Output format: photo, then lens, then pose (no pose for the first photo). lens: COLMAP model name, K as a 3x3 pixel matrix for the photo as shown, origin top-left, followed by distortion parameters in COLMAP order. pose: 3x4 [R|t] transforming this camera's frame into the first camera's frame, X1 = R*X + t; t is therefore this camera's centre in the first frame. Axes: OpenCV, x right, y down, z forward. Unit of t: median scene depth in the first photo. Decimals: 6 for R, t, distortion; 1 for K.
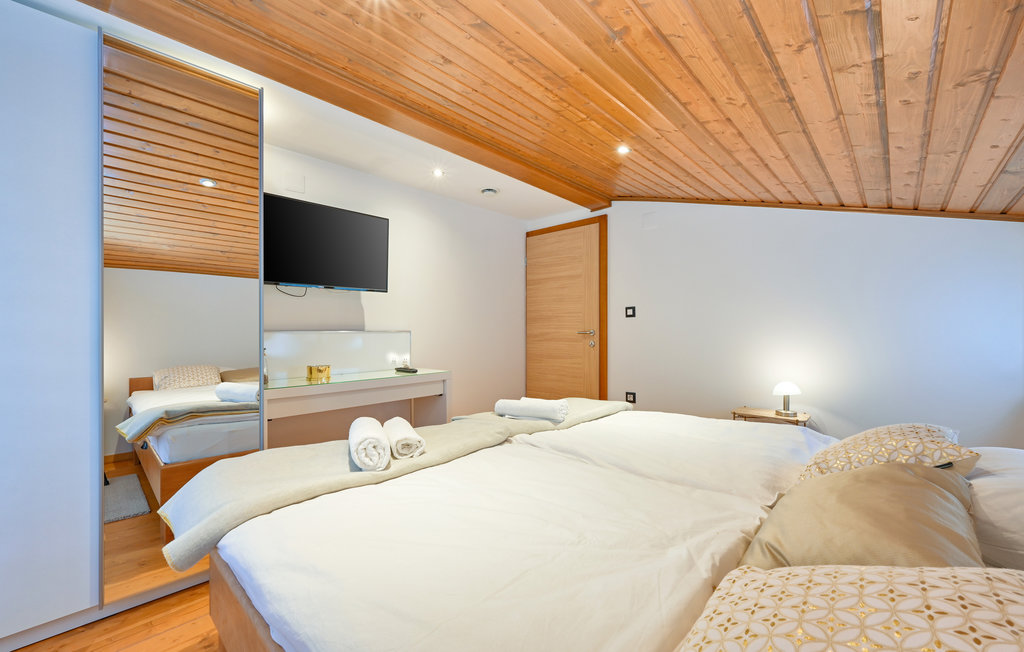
lens RADIAL K [[411.9, 0, 517.3], [0, 411.9, 328.4], [0, 0, 1]] dist [0.001828, 0.000156]
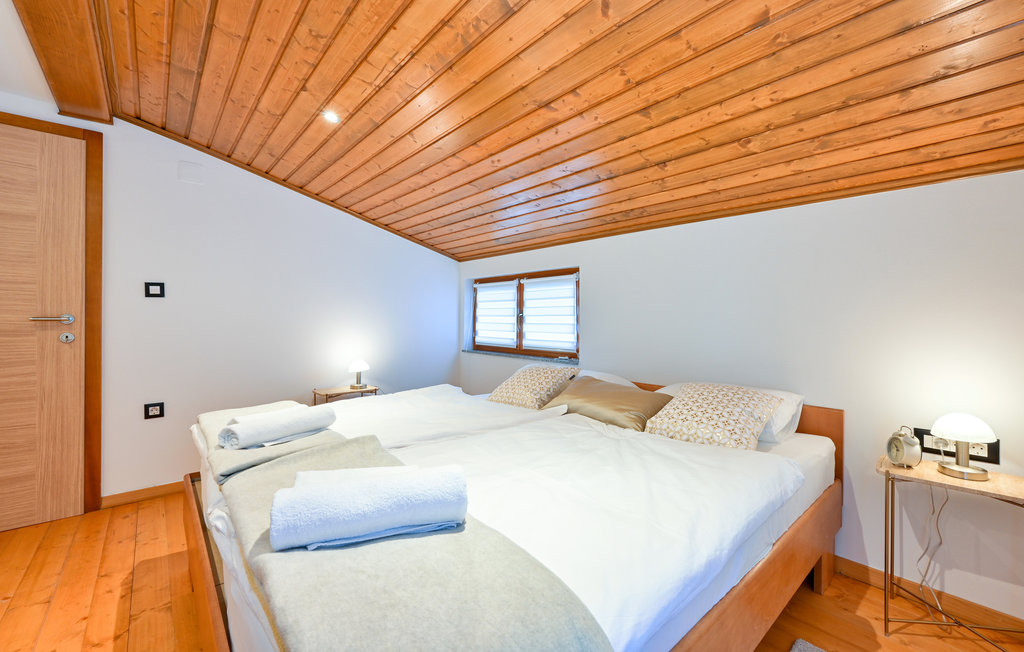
lens RADIAL K [[411.9, 0, 520.8], [0, 411.9, 320.3], [0, 0, 1]] dist [0.001828, 0.000156]
pose [[0.097019, 0.000973, 0.995282, -0.365200], [-0.011091, 0.999938, 0.000103, 0.005062], [-0.995221, -0.011049, 0.097024, 0.300709]]
